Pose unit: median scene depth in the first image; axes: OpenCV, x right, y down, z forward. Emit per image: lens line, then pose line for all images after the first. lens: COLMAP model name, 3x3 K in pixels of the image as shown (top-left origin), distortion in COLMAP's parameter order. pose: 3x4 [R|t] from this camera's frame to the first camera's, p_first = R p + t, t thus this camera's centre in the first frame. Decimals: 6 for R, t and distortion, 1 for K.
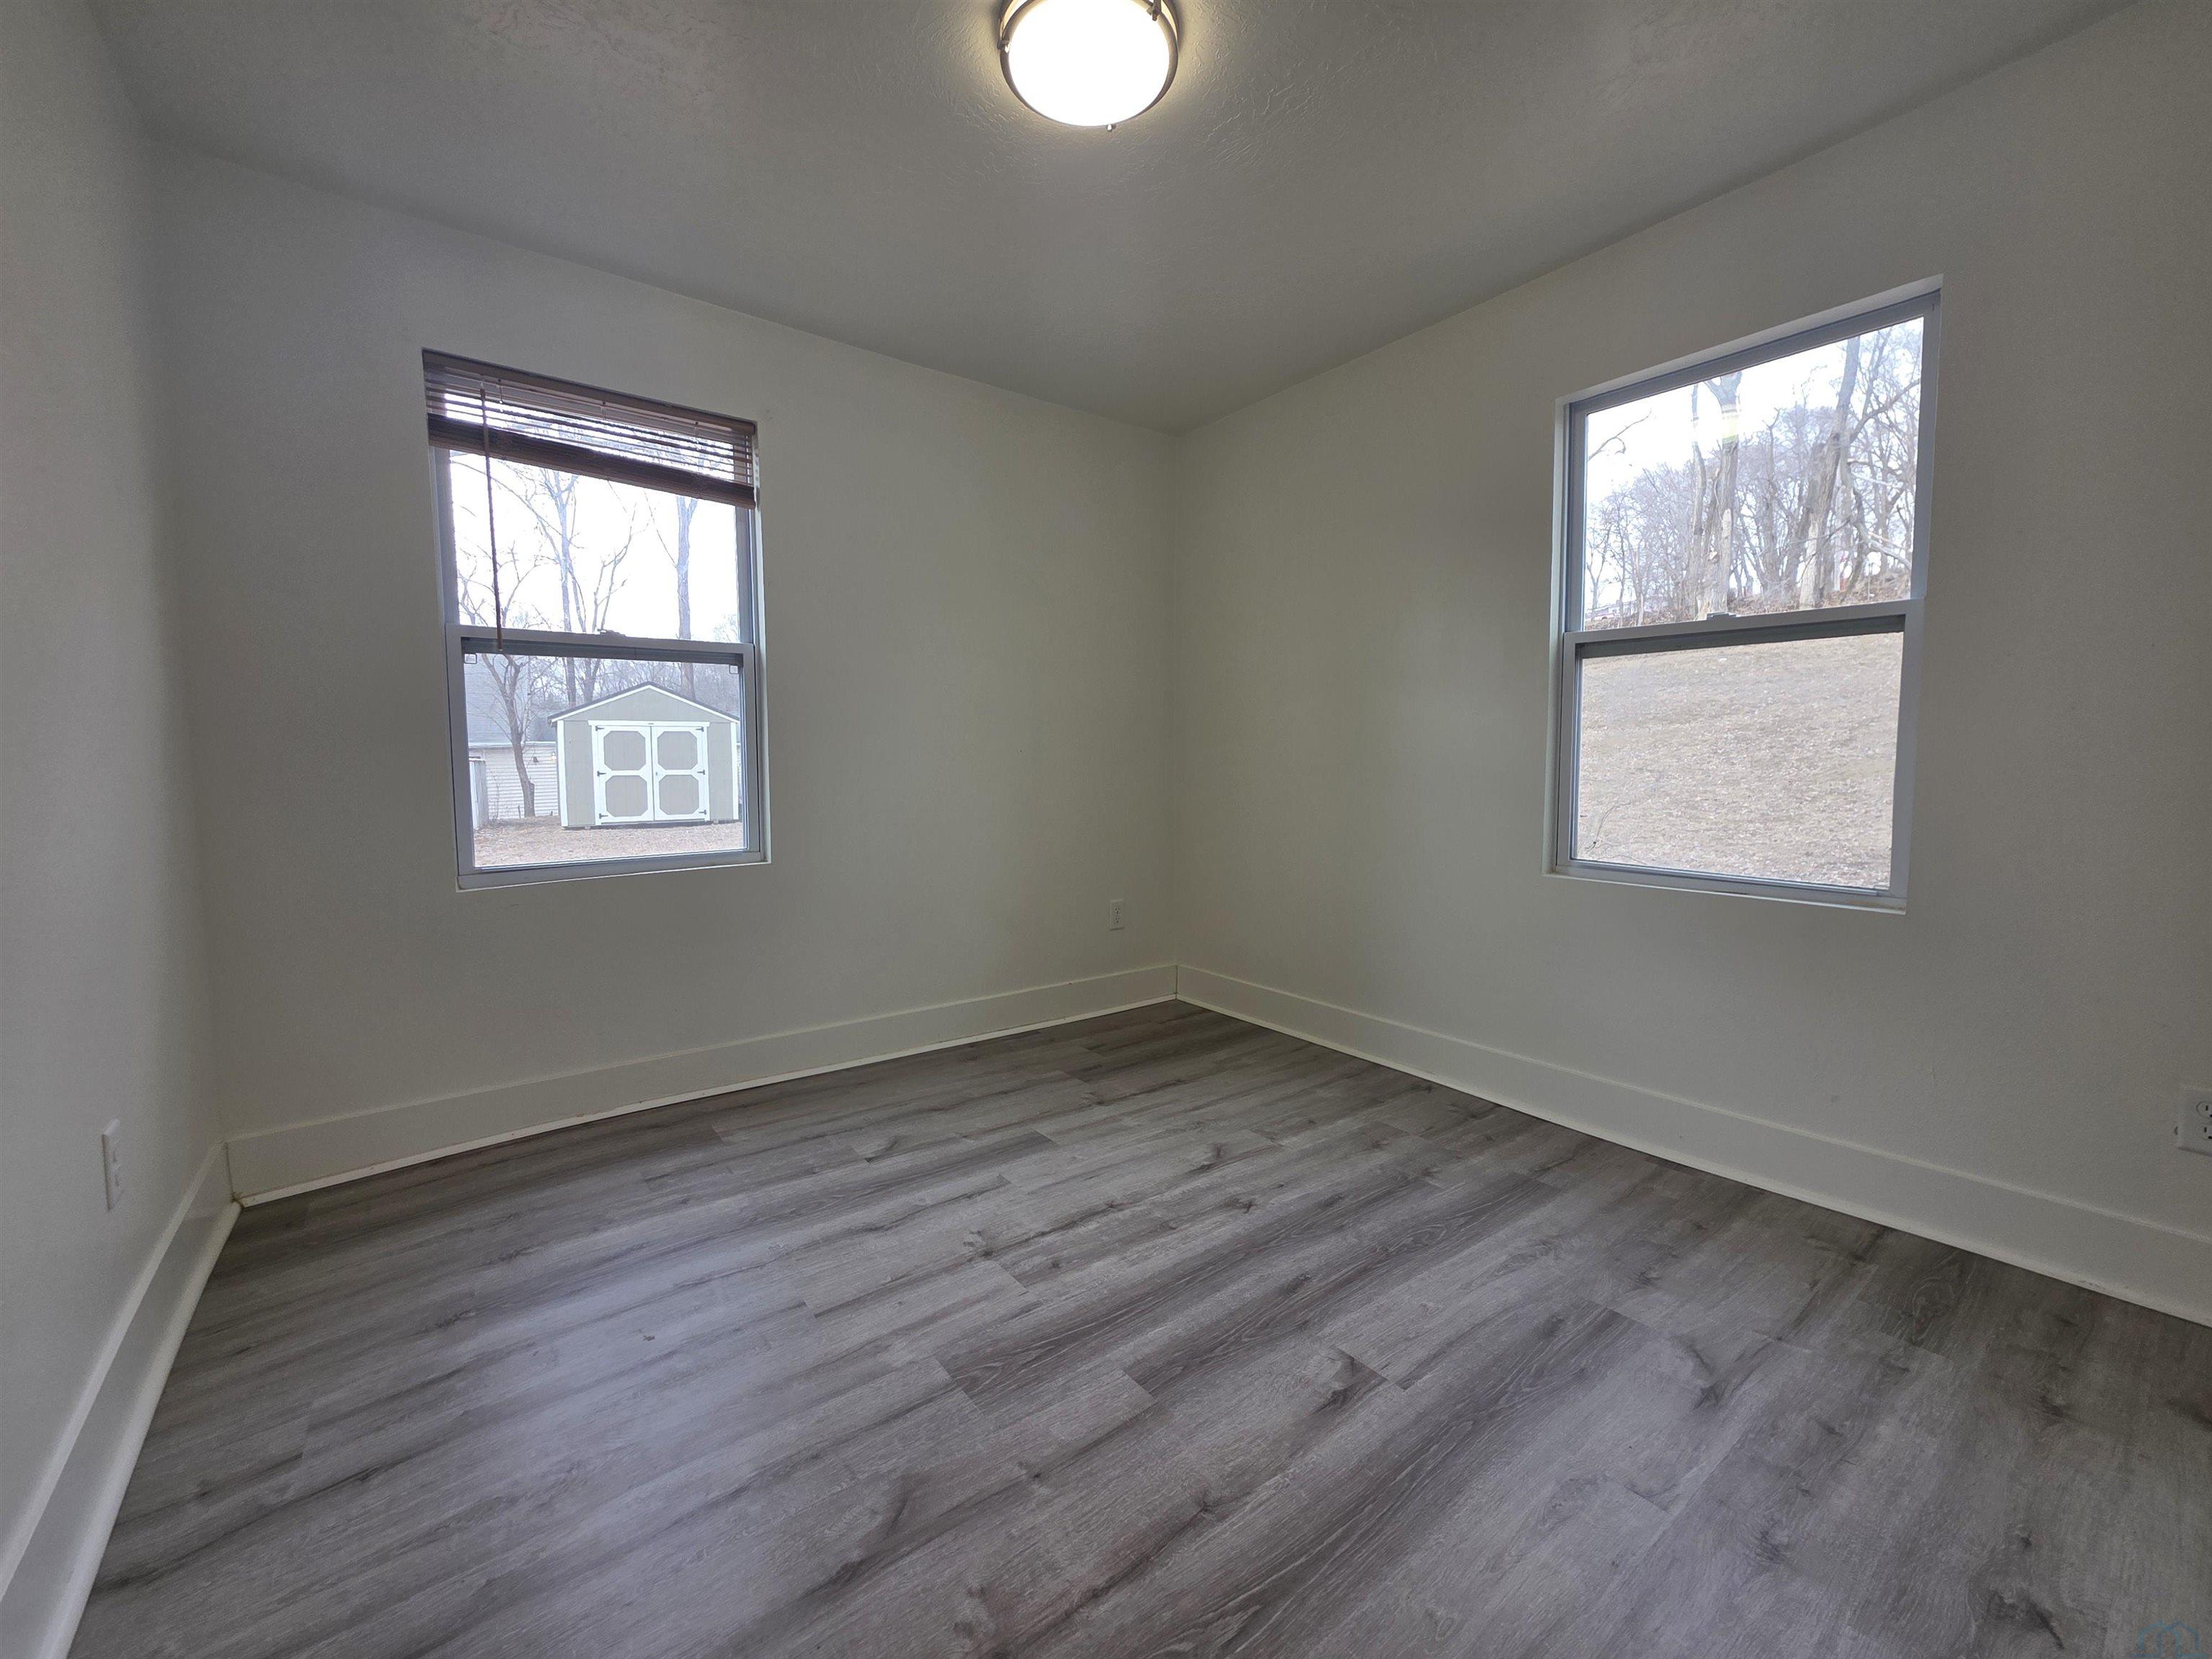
lens RADIAL K [[885.7, 0, 1118.1], [0, 885.7, 808.9], [0, 0, 1]] dist [-0.000564, 0.000276]
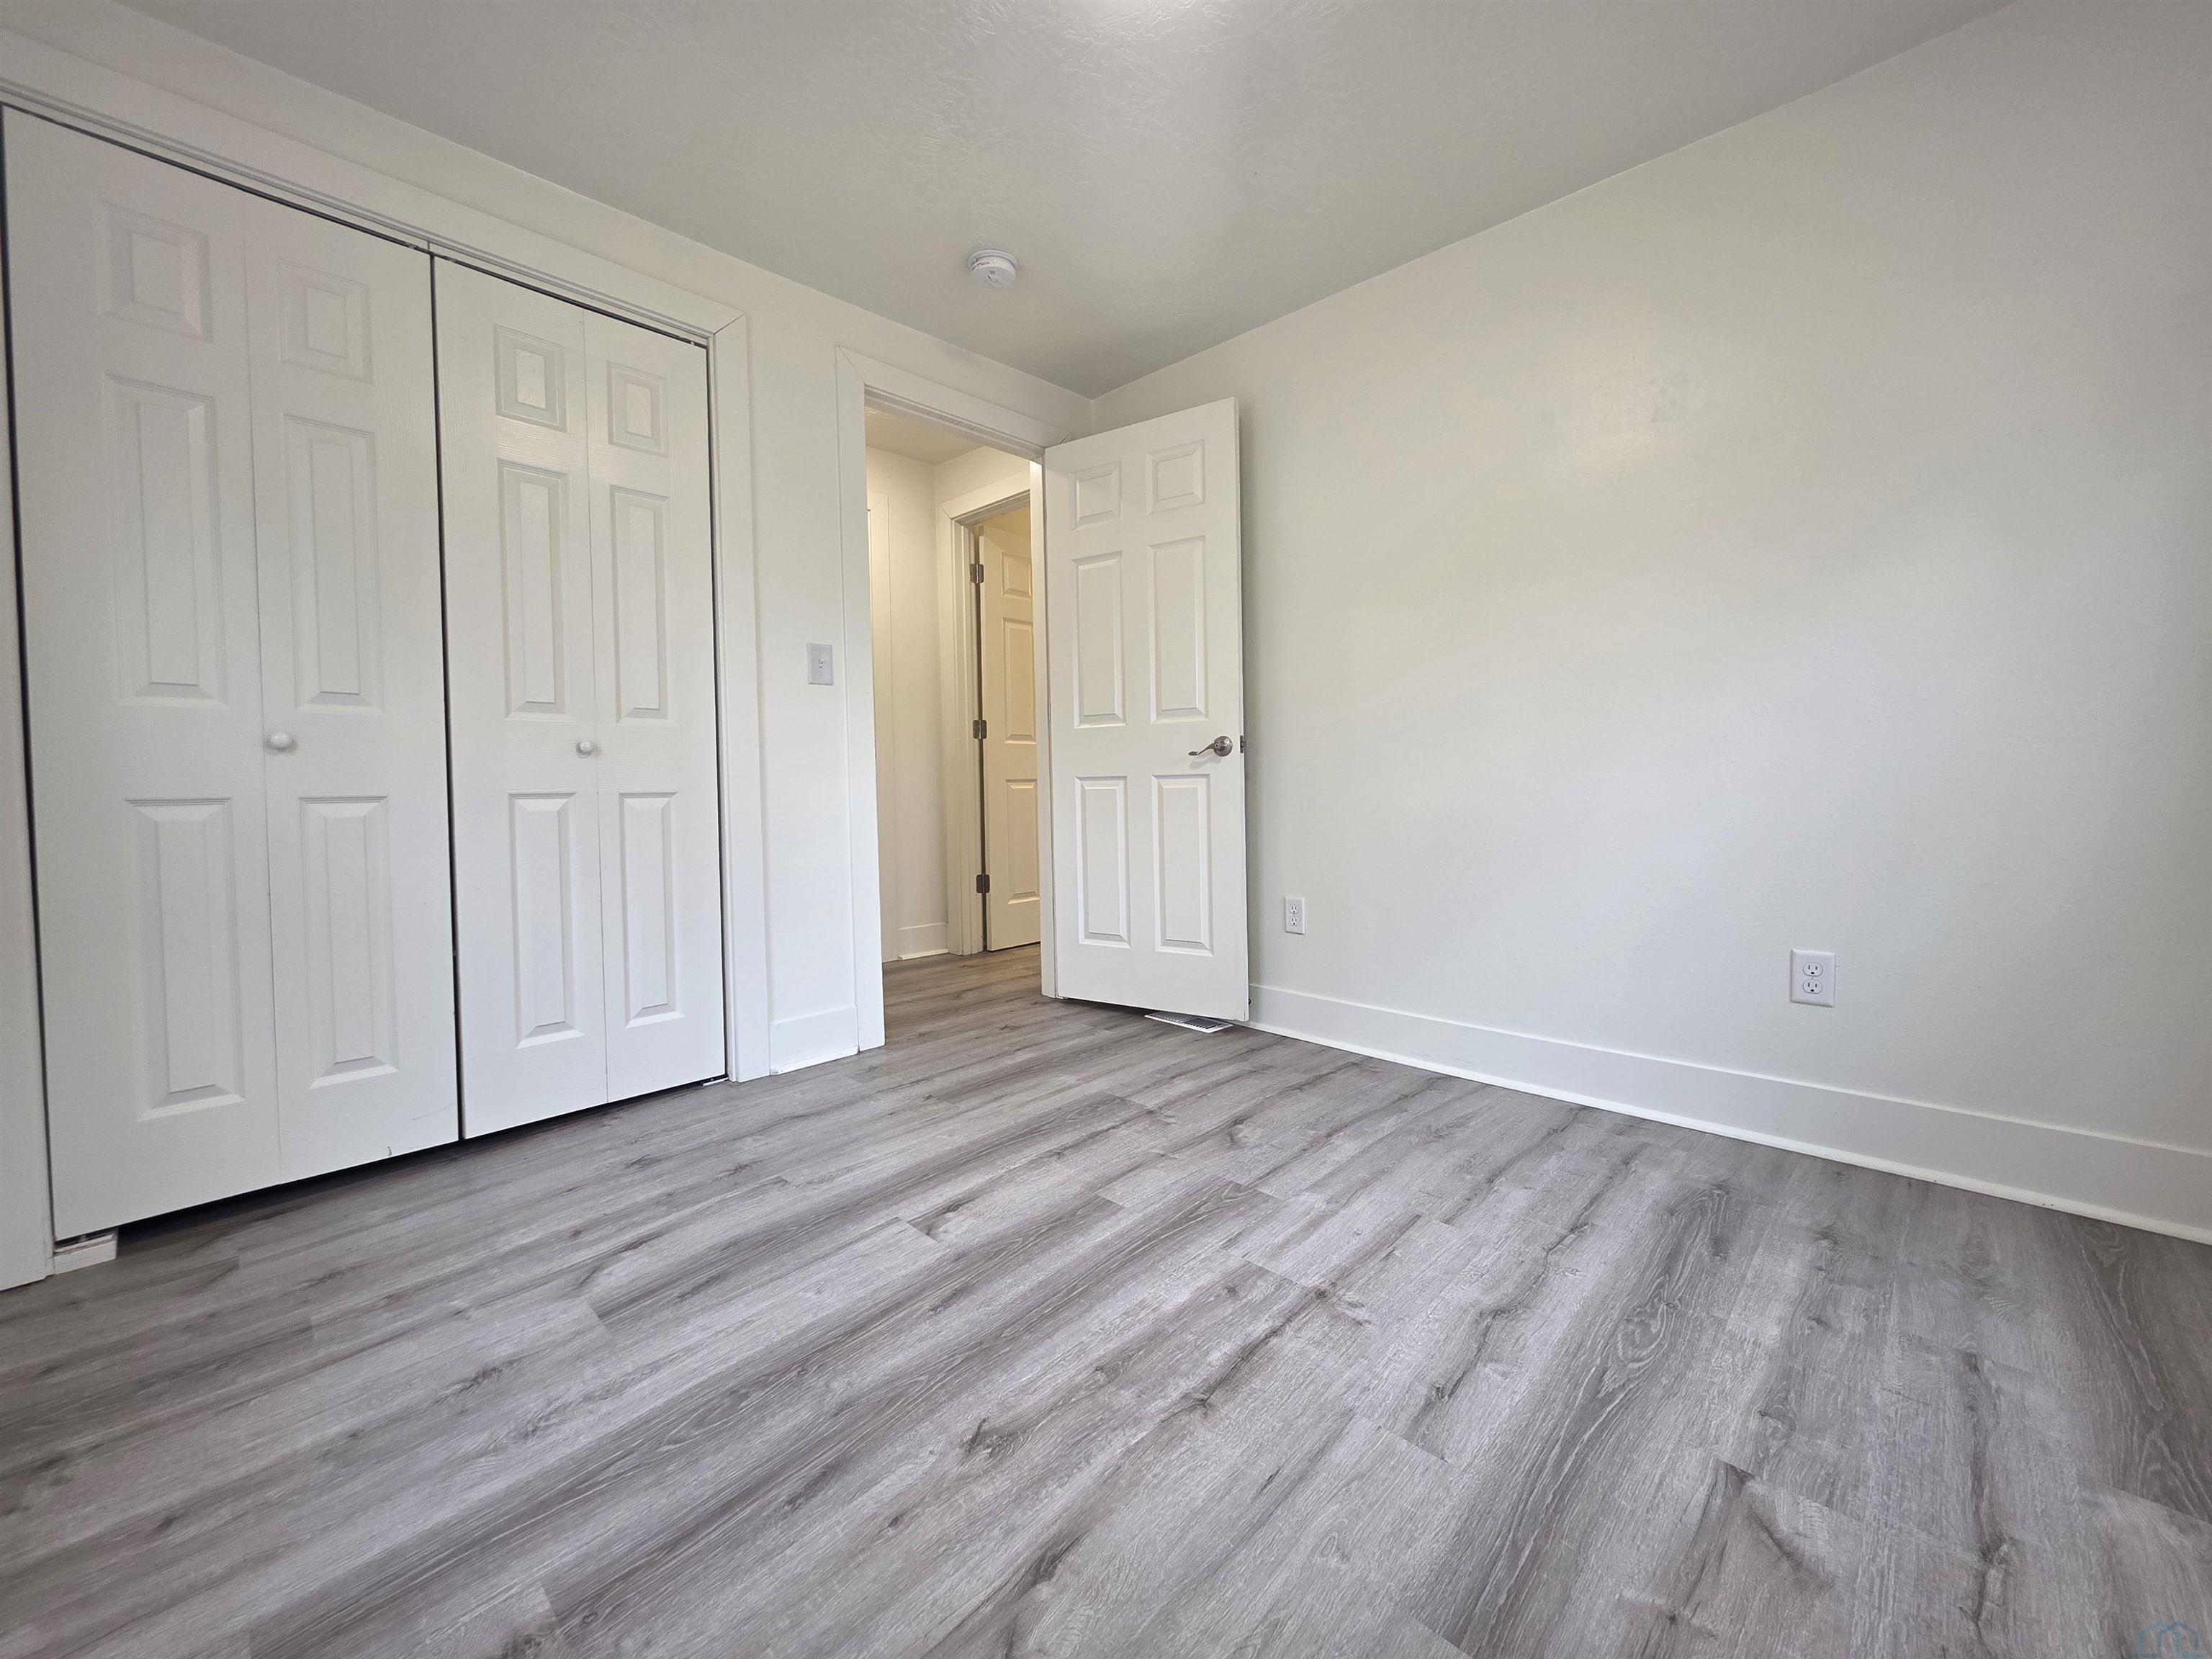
lens RADIAL K [[885.7, 0, 1108.3], [0, 885.7, 814.1], [0, 0, 1]] dist [-0.000564, 0.000276]
pose [[-0.990153, 0.029627, -0.136820, 0.151996], [0.015687, 0.994675, 0.101859, -0.022112], [0.139110, 0.098710, -0.985345, 1.829771]]
